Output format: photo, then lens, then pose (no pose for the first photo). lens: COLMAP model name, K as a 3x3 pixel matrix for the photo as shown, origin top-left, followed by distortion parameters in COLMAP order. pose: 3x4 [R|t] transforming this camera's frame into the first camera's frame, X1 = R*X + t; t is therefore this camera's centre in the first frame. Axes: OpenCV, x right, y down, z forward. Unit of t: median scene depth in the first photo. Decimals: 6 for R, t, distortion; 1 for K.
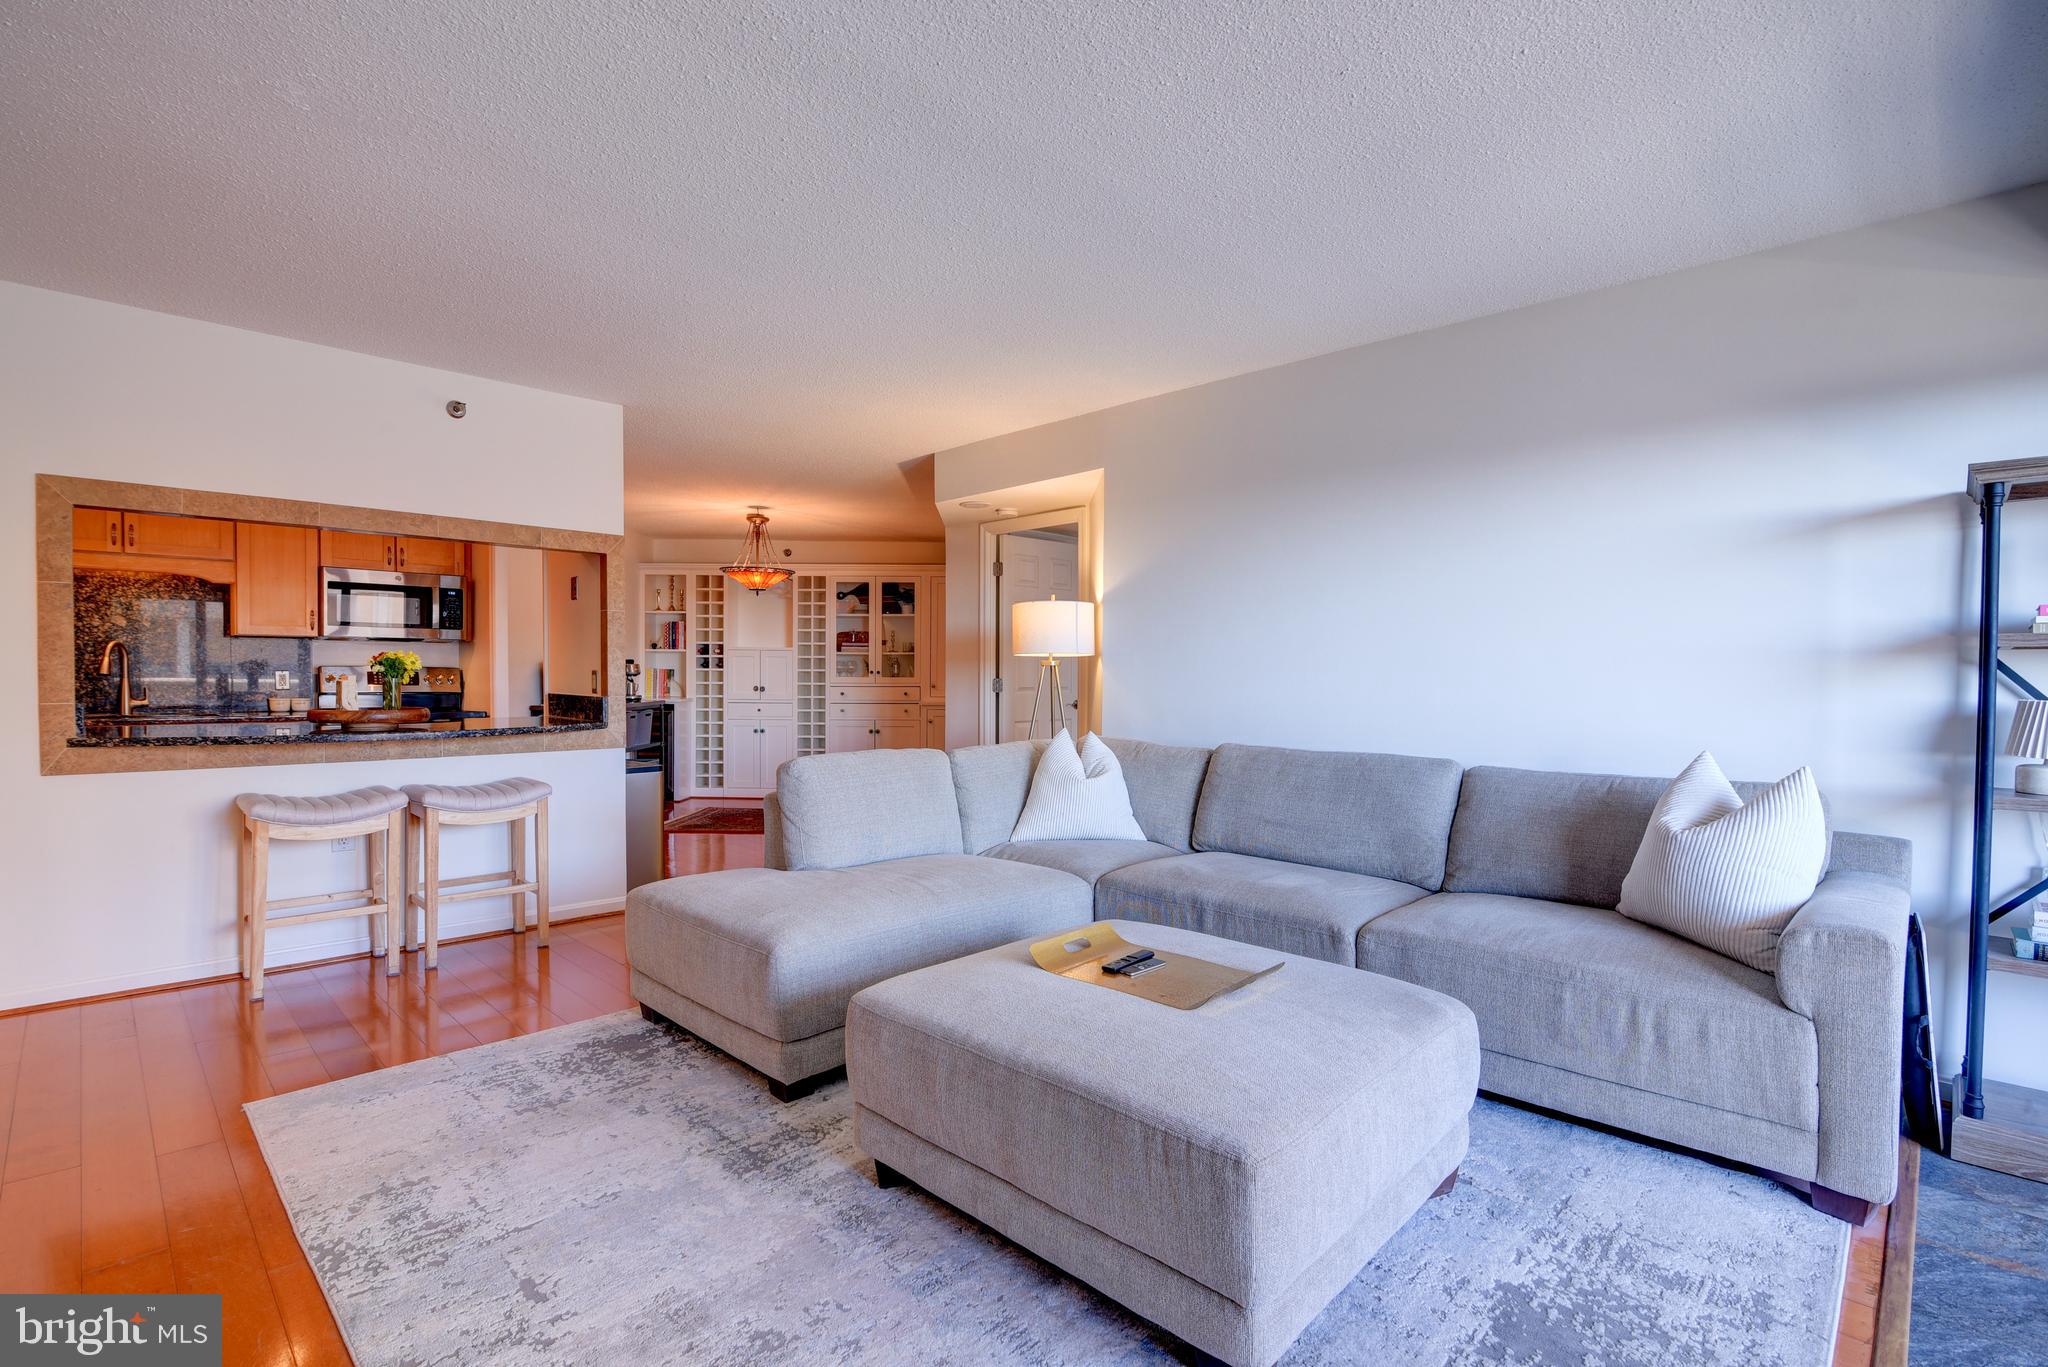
lens RADIAL K [[946.3, 0, 1021.9], [0, 946.3, 693.0], [0, 0, 1]] dist [-0.018334, 0.000651]
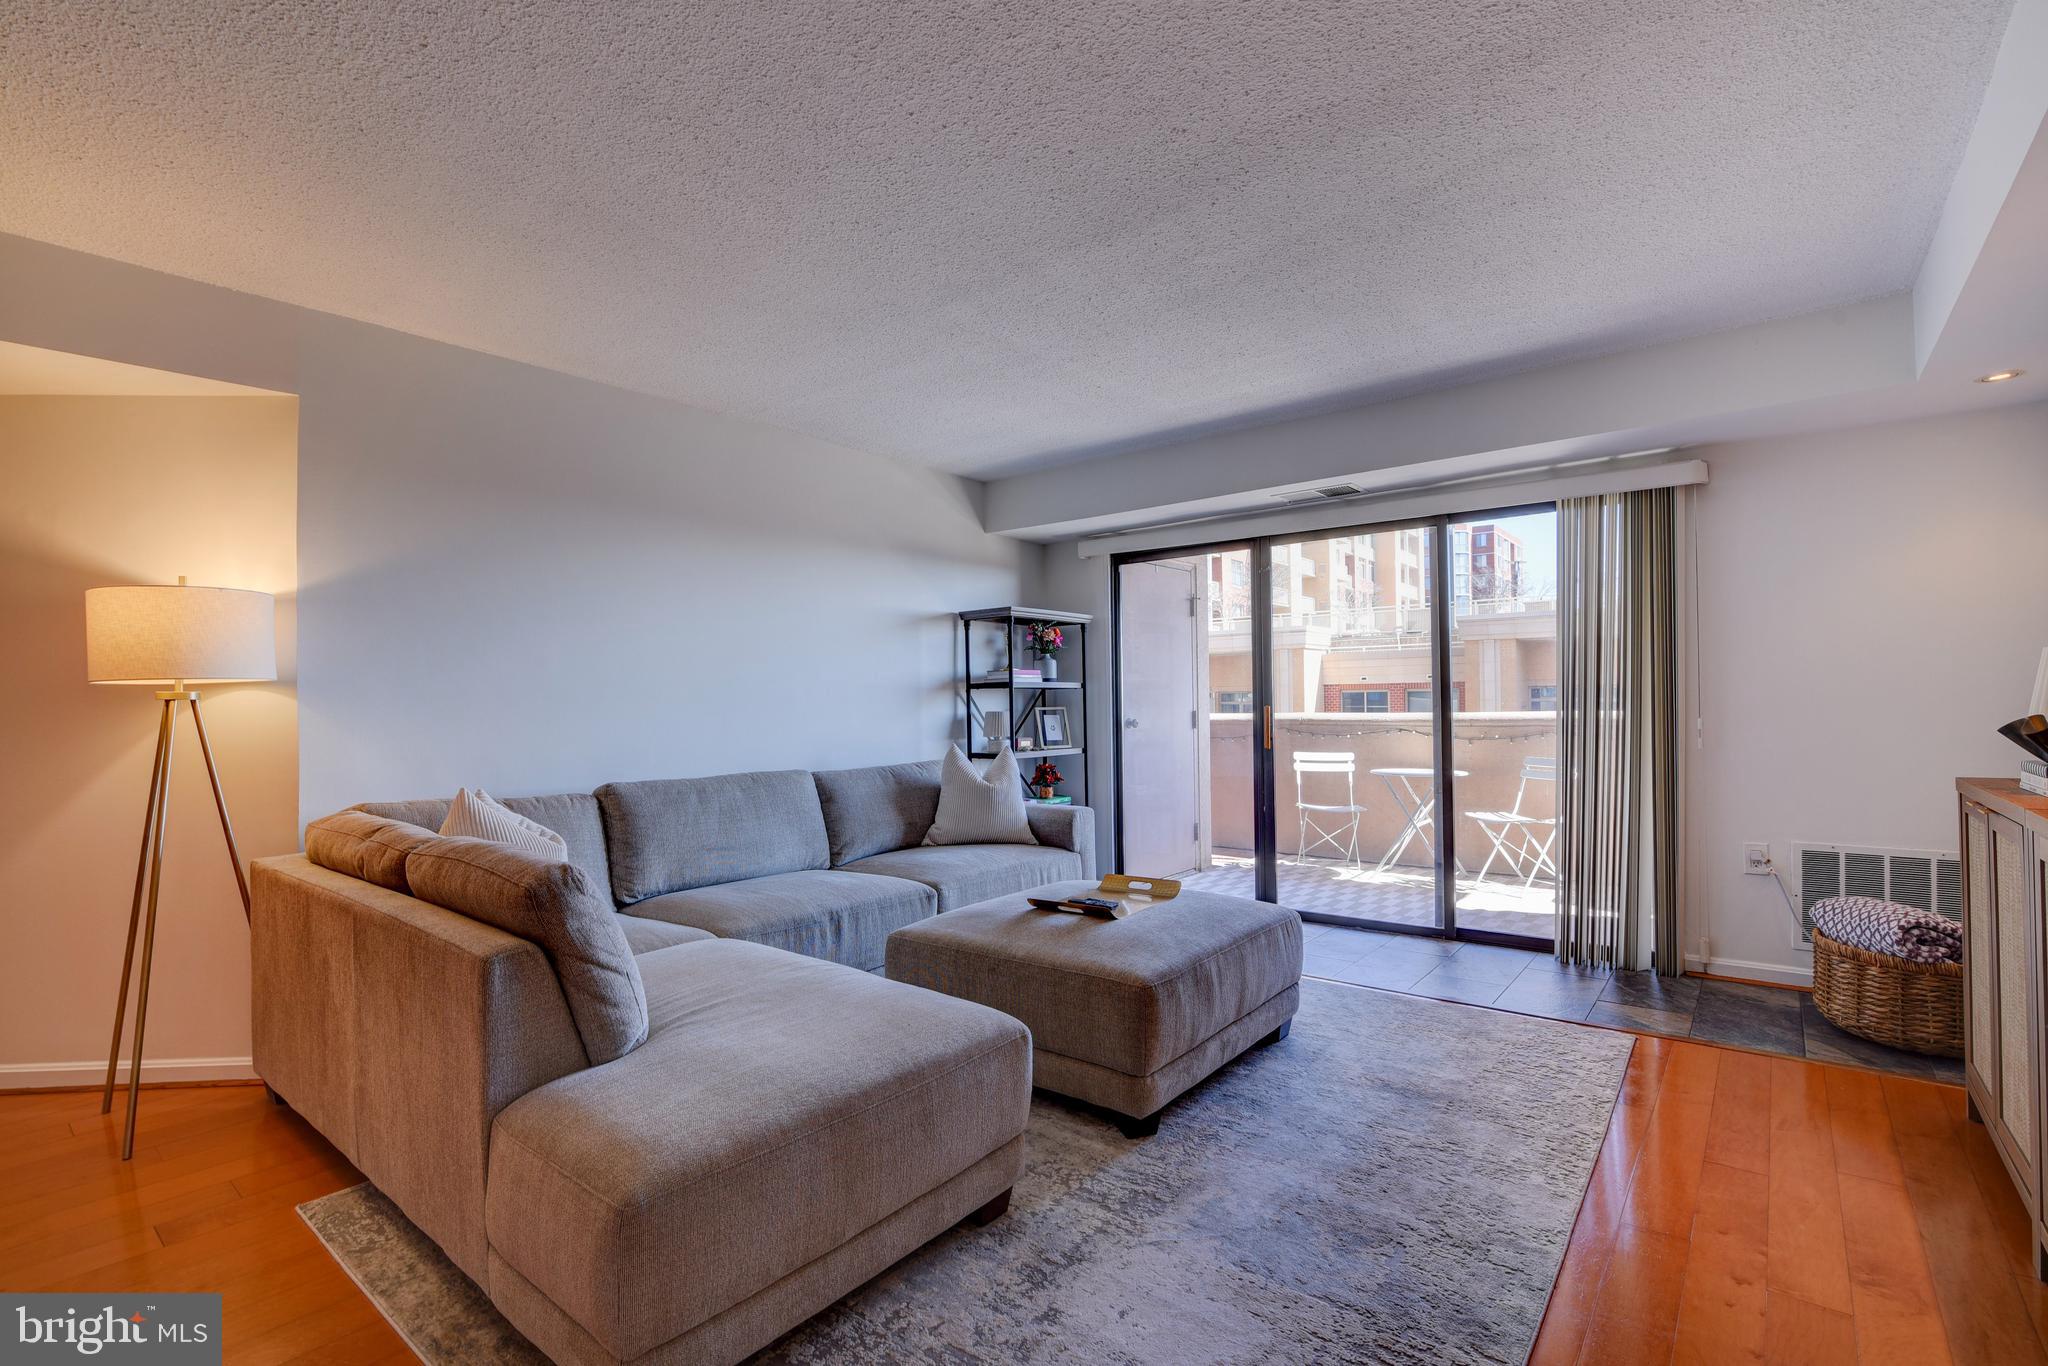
lens RADIAL K [[935.7, 0, 1024.6], [0, 935.7, 694.0], [0, 0, 1]] dist [-0.019787, 0.000958]
pose [[-0.103677, 0.004157, 0.994602, -0.427901], [0.034636, 0.999400, -0.000567, -0.010890], [-0.994008, 0.034390, -0.103759, 0.416012]]
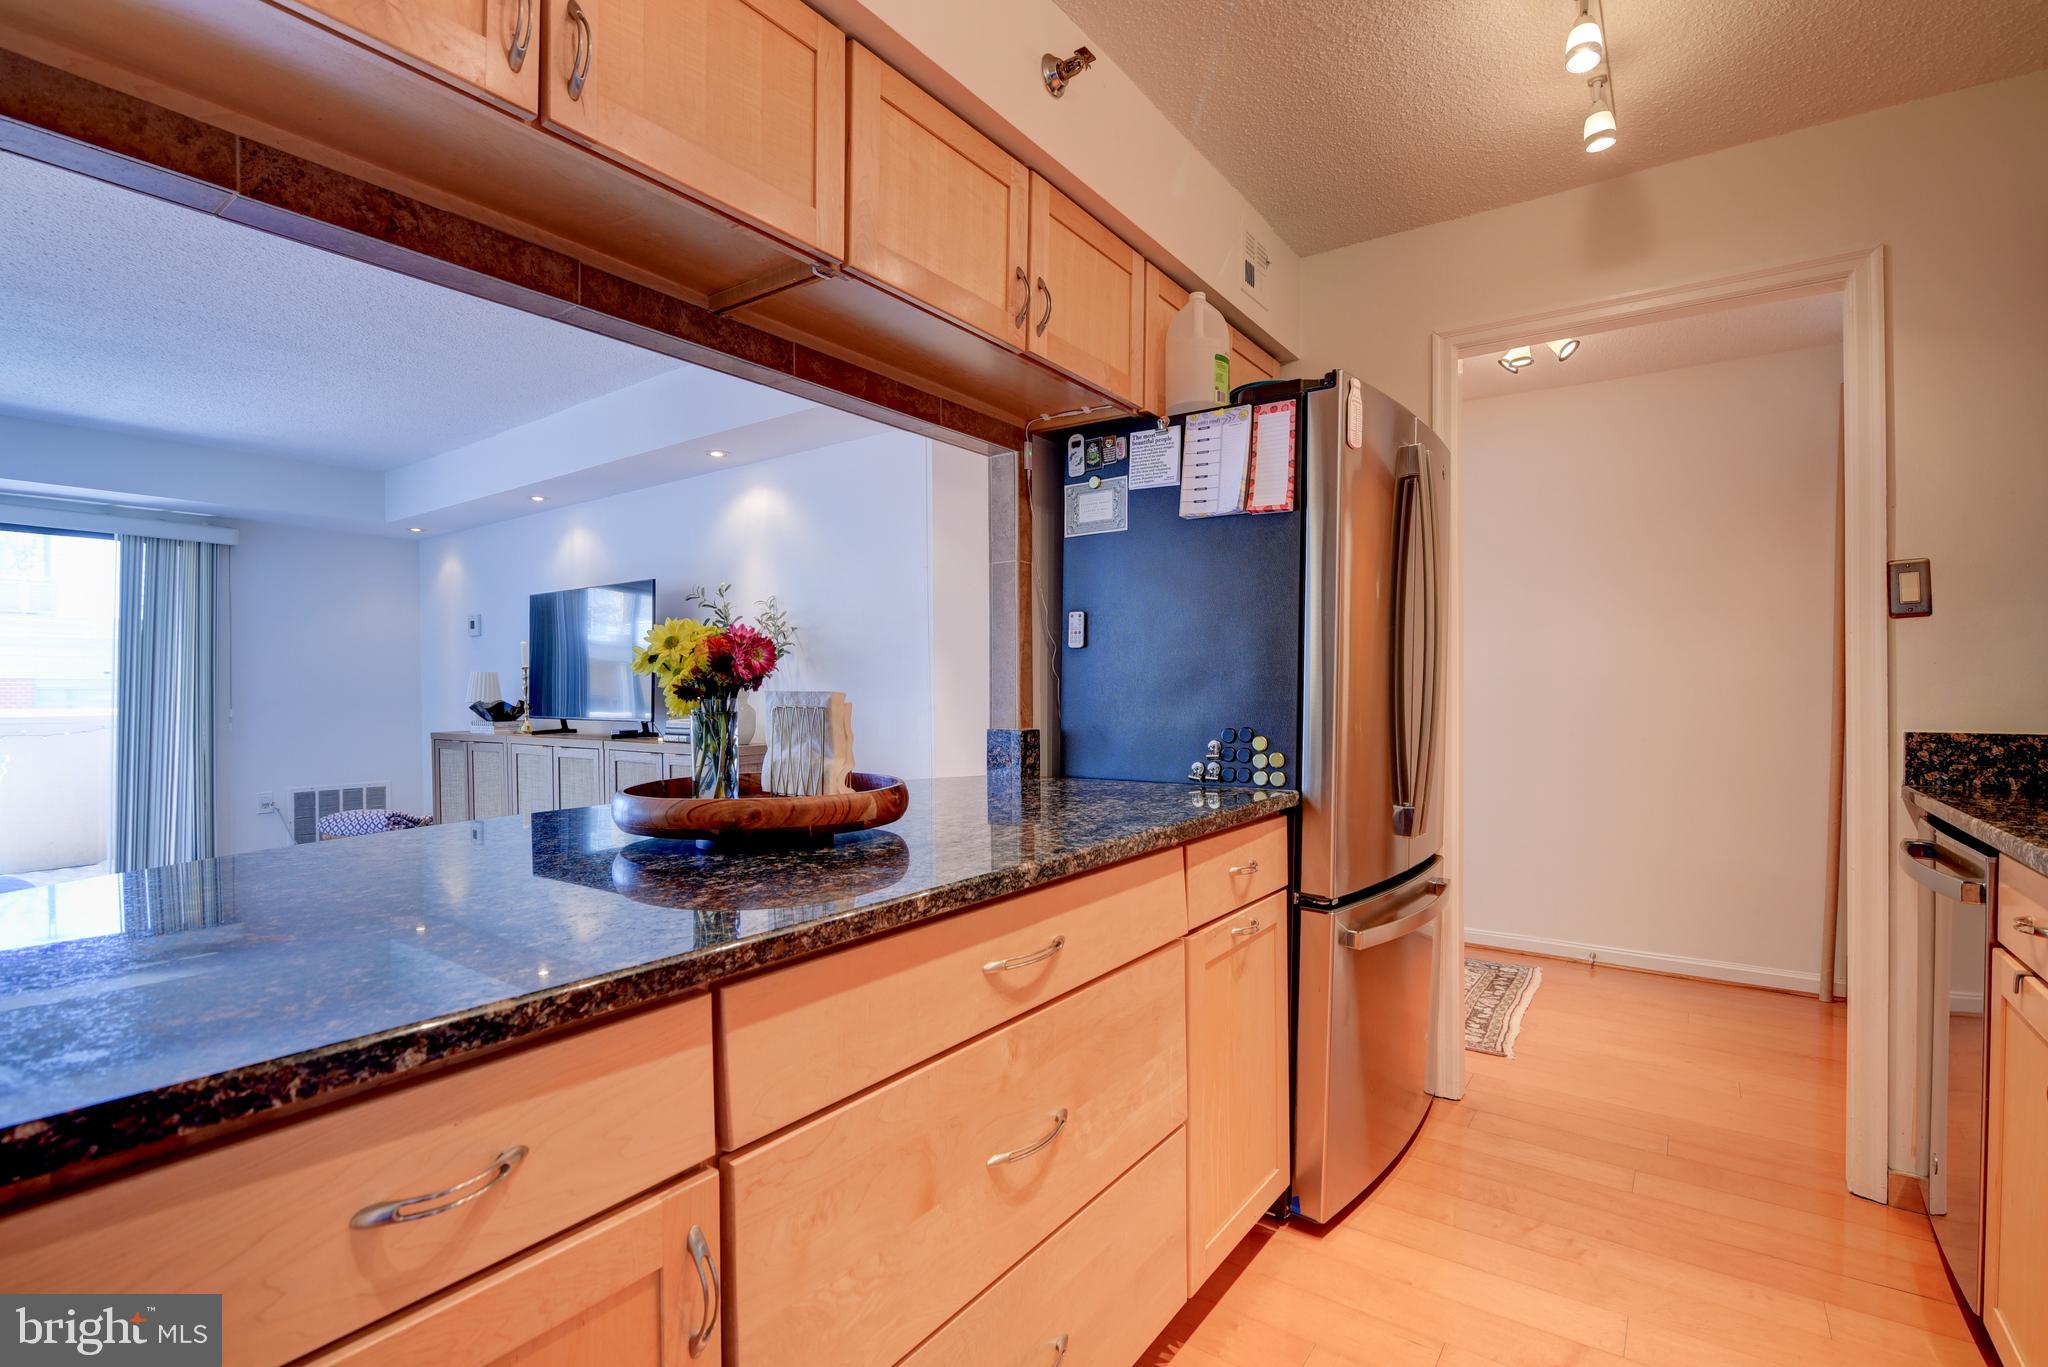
lens RADIAL K [[935.7, 0, 1024.6], [0, 935.7, 694.5], [0, 0, 1]] dist [-0.019787, 0.000958]
pose [[-0.988040, 0.001060, -0.154194, -0.464769], [-0.002572, 0.999724, 0.023353, -0.016402], [0.154176, 0.023471, -0.987765, 0.866482]]
